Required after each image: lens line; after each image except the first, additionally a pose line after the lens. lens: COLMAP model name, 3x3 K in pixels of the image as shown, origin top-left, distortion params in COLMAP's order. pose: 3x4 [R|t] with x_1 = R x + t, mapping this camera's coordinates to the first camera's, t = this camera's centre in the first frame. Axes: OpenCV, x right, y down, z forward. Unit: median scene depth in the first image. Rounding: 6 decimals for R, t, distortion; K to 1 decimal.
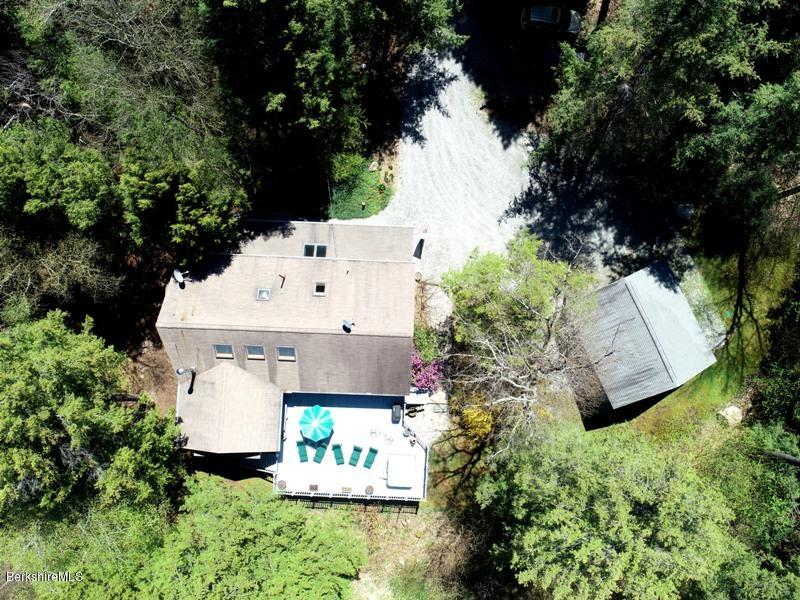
lens RADIAL K [[612.7, 0, 400.0], [0, 612.7, 300.0], [0, 0, 1]] dist [0.010176, -0.001677]
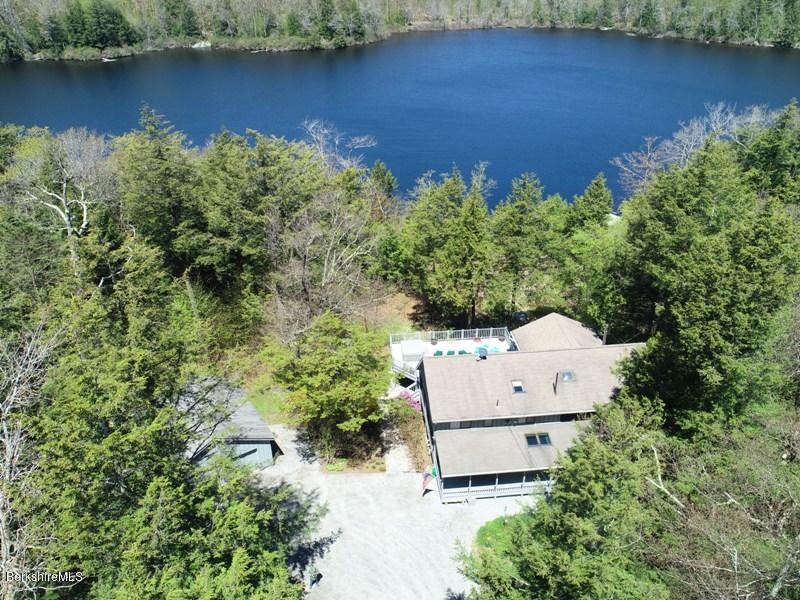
lens RADIAL K [[612.7, 0, 400.0], [0, 612.7, 300.0], [0, 0, 1]] dist [0.010176, -0.001677]
pose [[-0.989742, 0.072733, -0.122963, 0.162667], [-0.142060, -0.409885, 0.901007, -0.760390], [0.015132, 0.909233, 0.416013, 0.375452]]
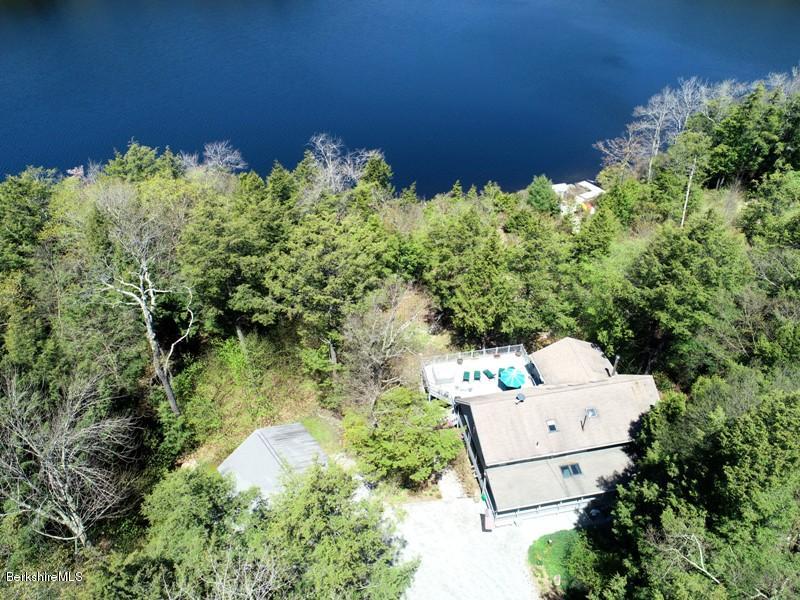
lens RADIAL K [[612.7, 0, 400.0], [0, 612.7, 300.0], [0, 0, 1]] dist [0.010176, -0.001677]
pose [[-0.972124, 0.147742, -0.182065, 0.314759], [-0.233213, -0.529026, 0.815931, -0.724521], [0.024230, 0.835645, 0.548735, 0.082190]]
